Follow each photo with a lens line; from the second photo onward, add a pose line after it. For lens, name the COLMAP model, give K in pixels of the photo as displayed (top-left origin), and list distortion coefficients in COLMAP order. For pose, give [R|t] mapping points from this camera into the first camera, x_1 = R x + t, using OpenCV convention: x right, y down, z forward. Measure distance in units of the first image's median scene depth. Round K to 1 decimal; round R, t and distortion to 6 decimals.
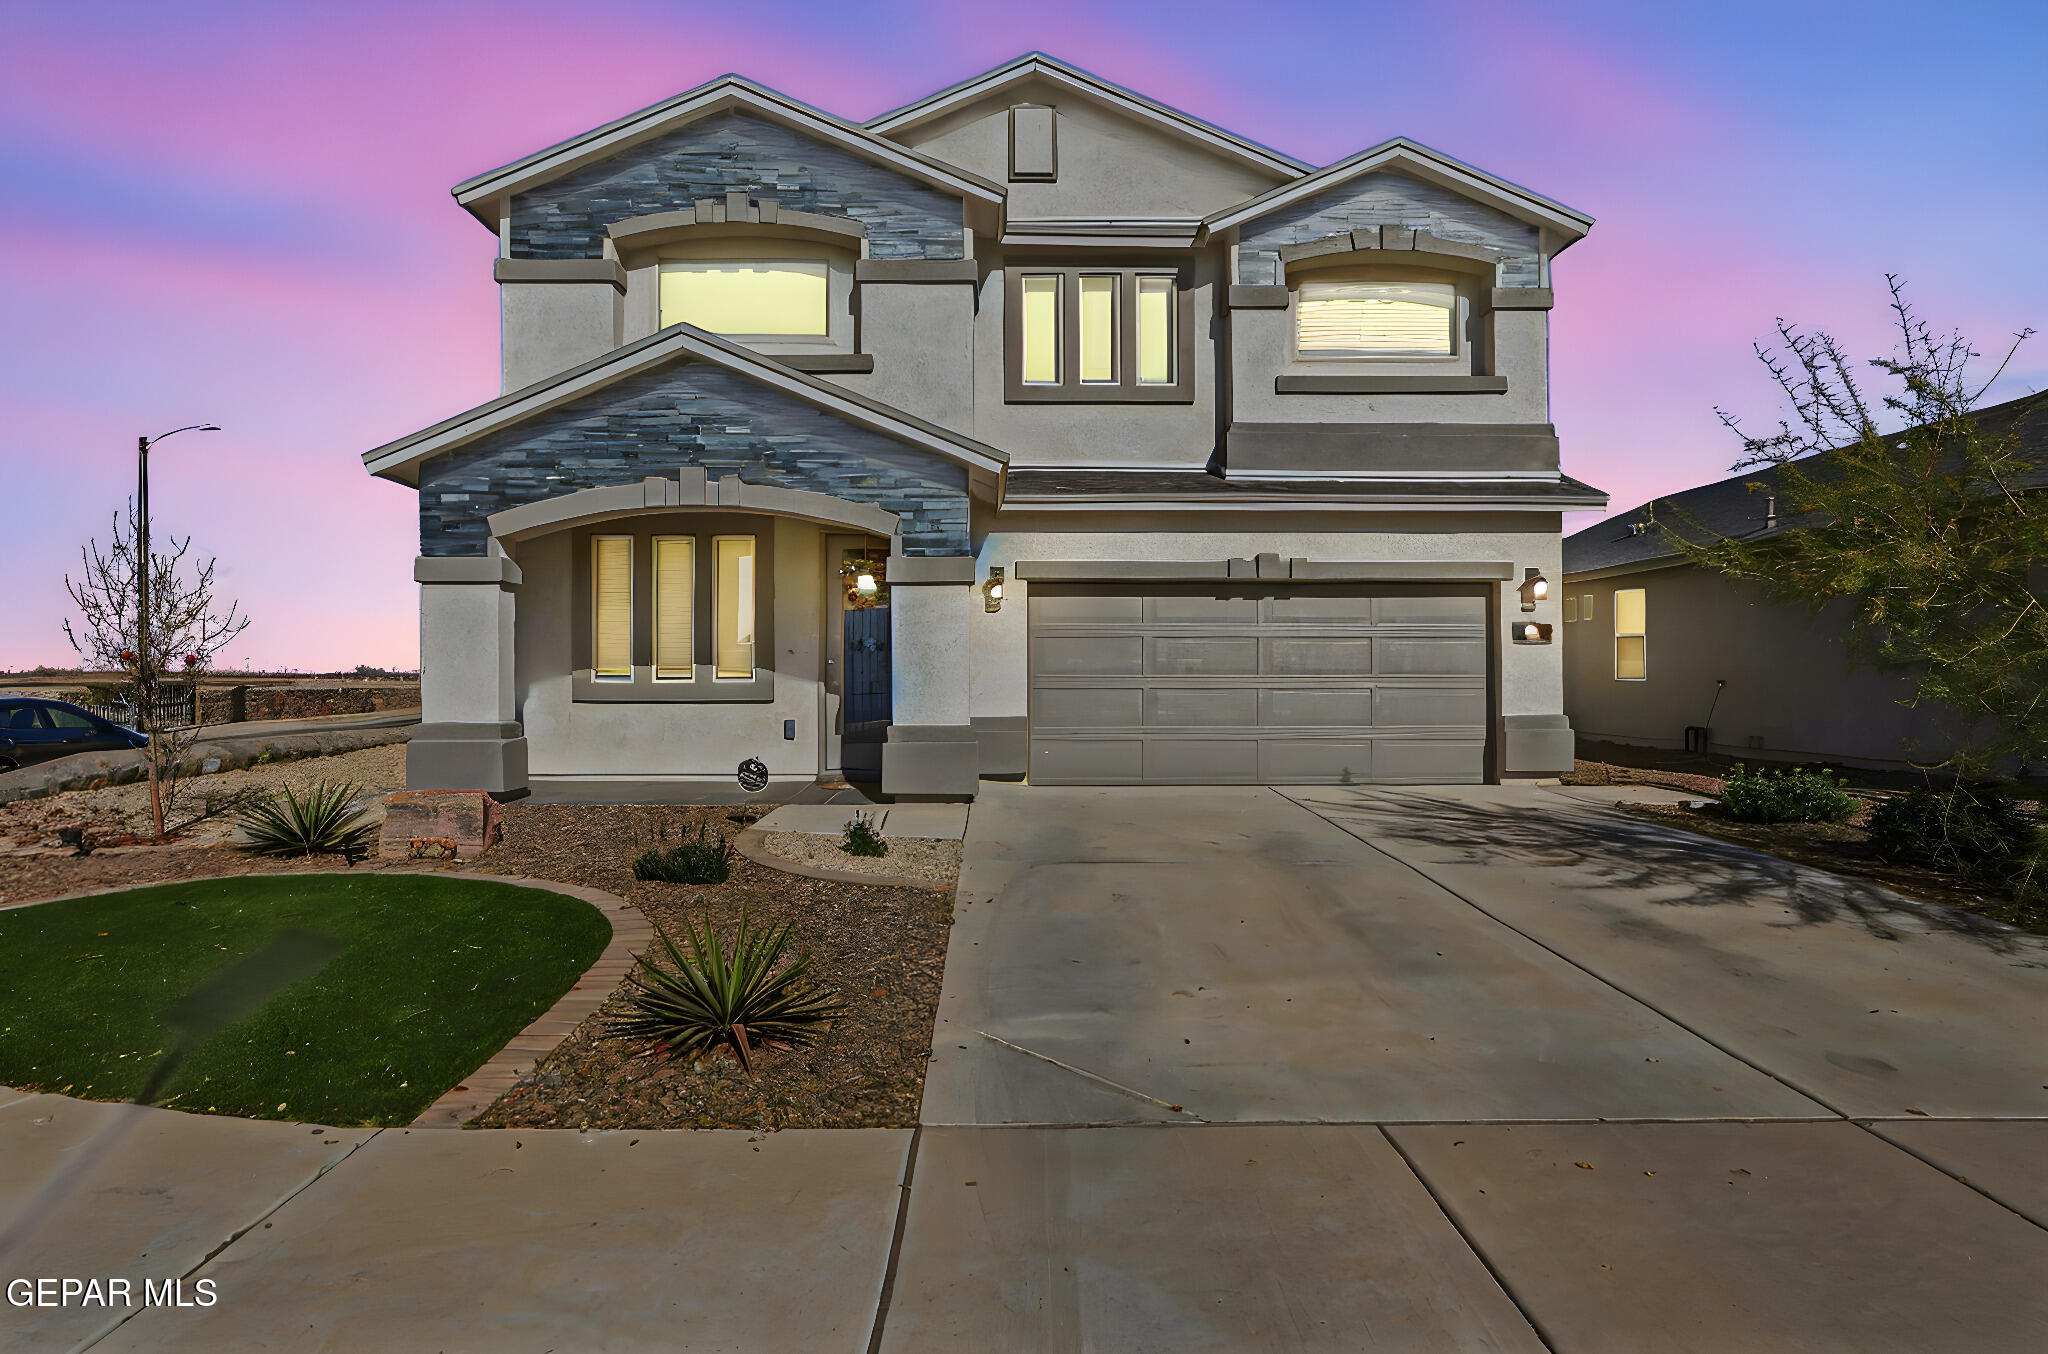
lens RADIAL K [[962.1, 0, 1018.6], [0, 962.1, 673.2], [0, 0, 1]] dist [-0.014928, 0.000328]
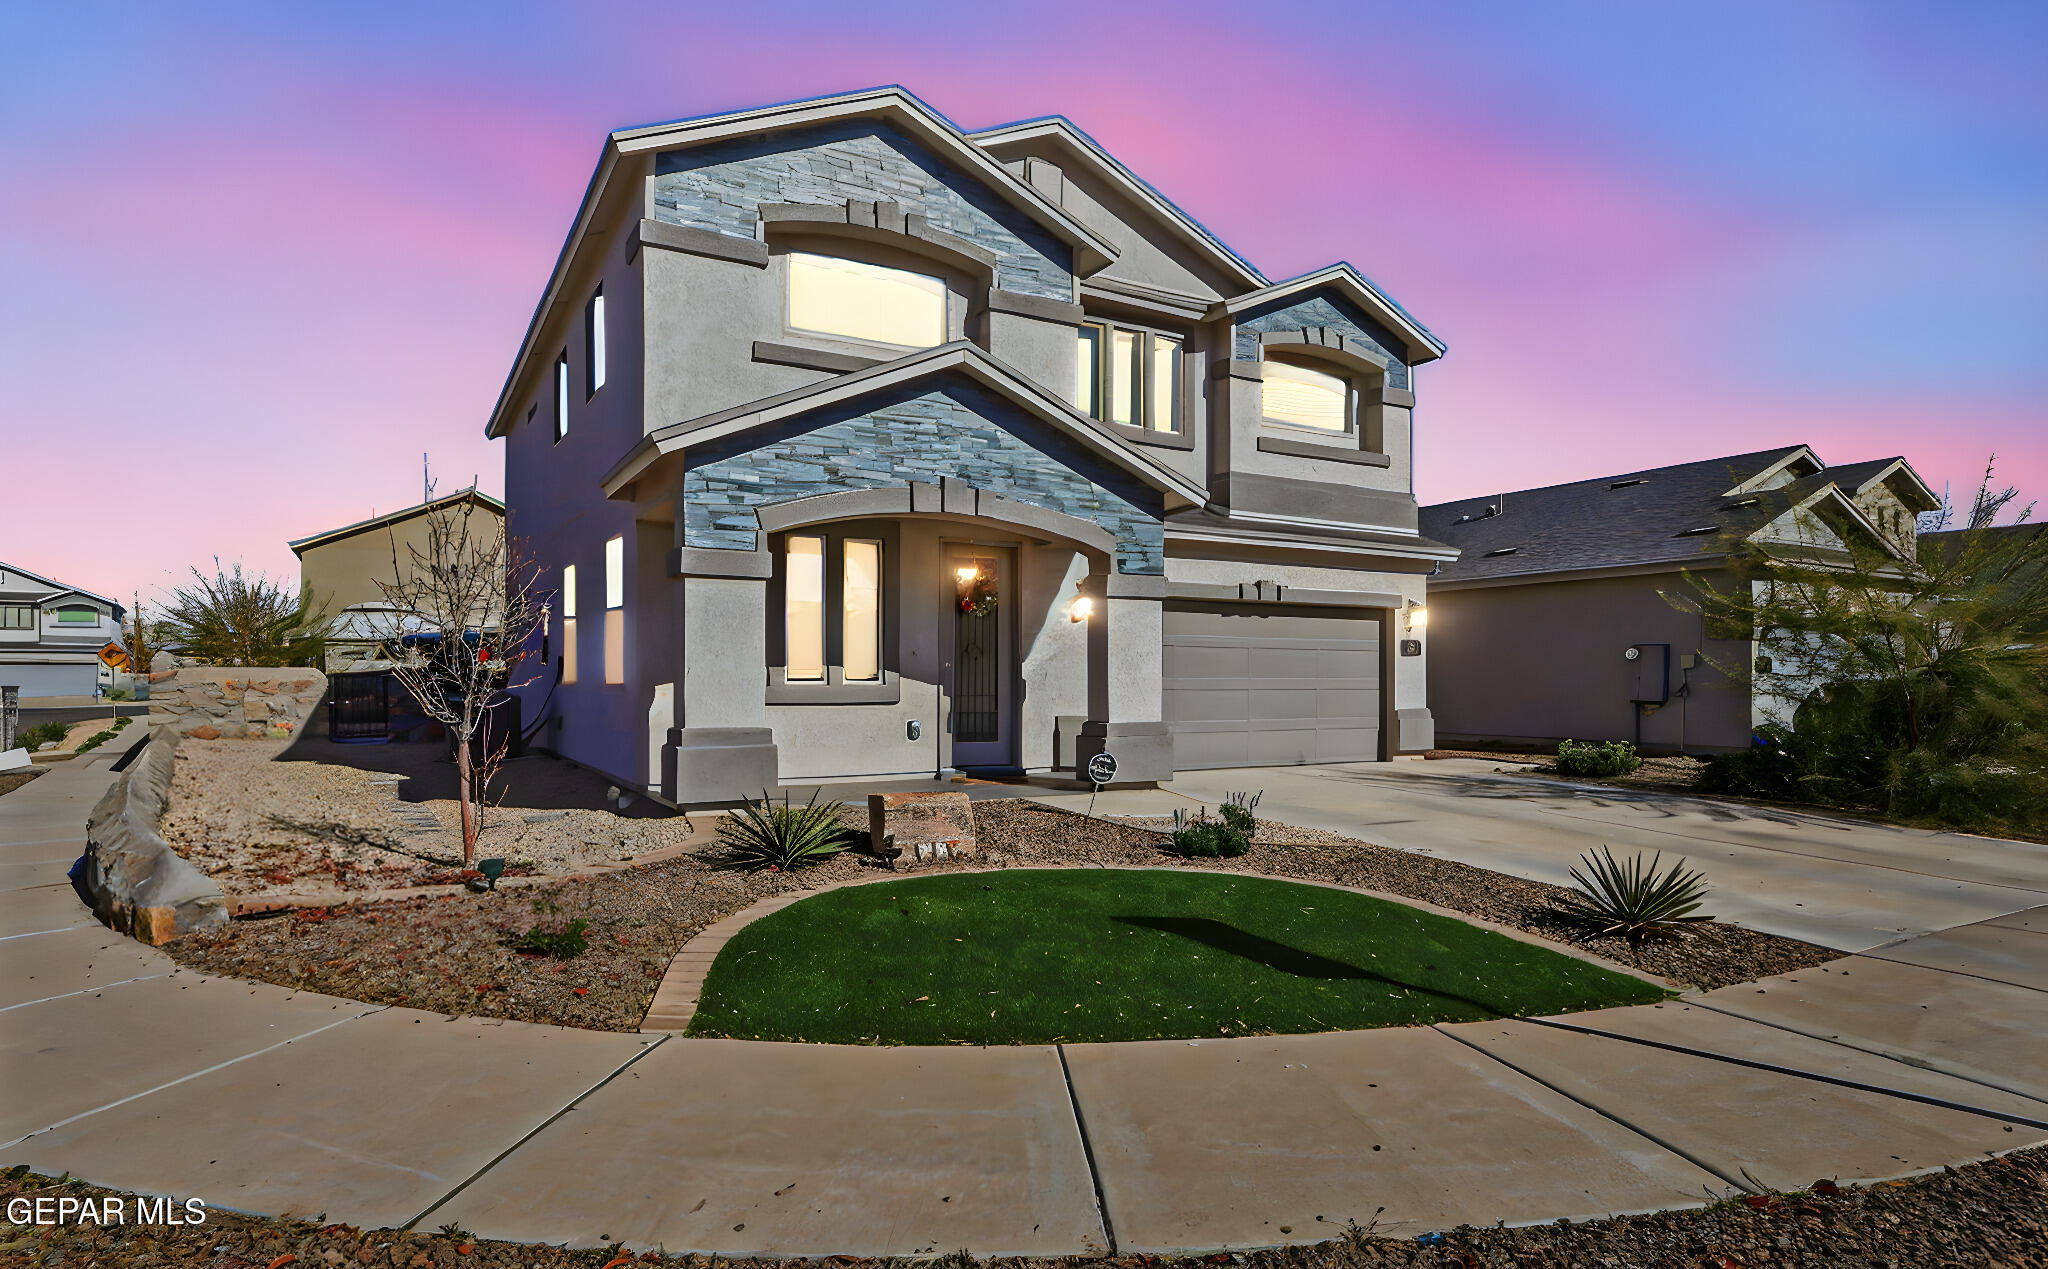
lens RADIAL K [[1108.1, 0, 1017.7], [0, 1108.1, 648.2], [0, 0, 1]] dist [0.027907, 0.000023]
pose [[0.864011, 0.016978, 0.503186, -0.732739], [-0.002393, 0.999558, -0.029616, 0.006017], [-0.503467, 0.024384, 0.863670, -0.075091]]
